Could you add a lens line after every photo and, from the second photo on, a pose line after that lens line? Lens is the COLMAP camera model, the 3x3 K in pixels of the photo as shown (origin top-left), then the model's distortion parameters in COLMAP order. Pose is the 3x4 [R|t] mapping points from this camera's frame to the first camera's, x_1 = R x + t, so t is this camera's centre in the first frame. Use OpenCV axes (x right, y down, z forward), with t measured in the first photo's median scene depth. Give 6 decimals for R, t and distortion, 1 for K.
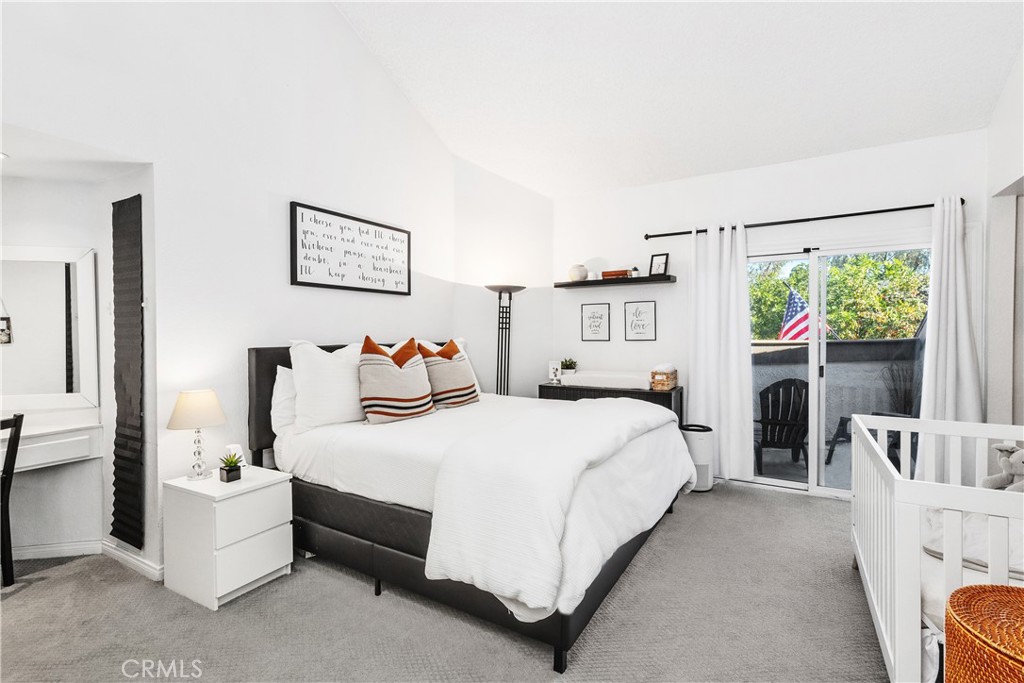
lens RADIAL K [[478.8, 0, 508.7], [0, 478.8, 343.8], [0, 0, 1]] dist [0.001777, 0.001120]
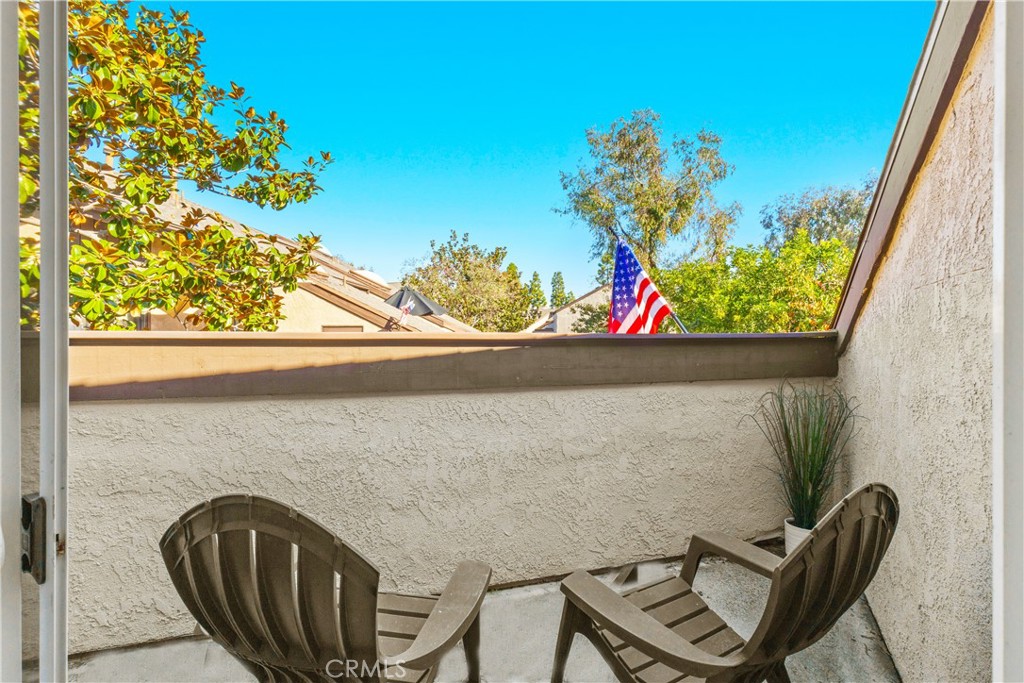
lens RADIAL K [[478.8, 0, 513.6], [0, 478.8, 340.5], [0, 0, 1]] dist [0.001777, 0.001120]
pose [[0.997396, 0.002885, 0.072066, 0.358277], [-0.002848, 0.999996, -0.000613, 0.000129], [-0.072067, 0.000406, 0.997400, 0.393946]]
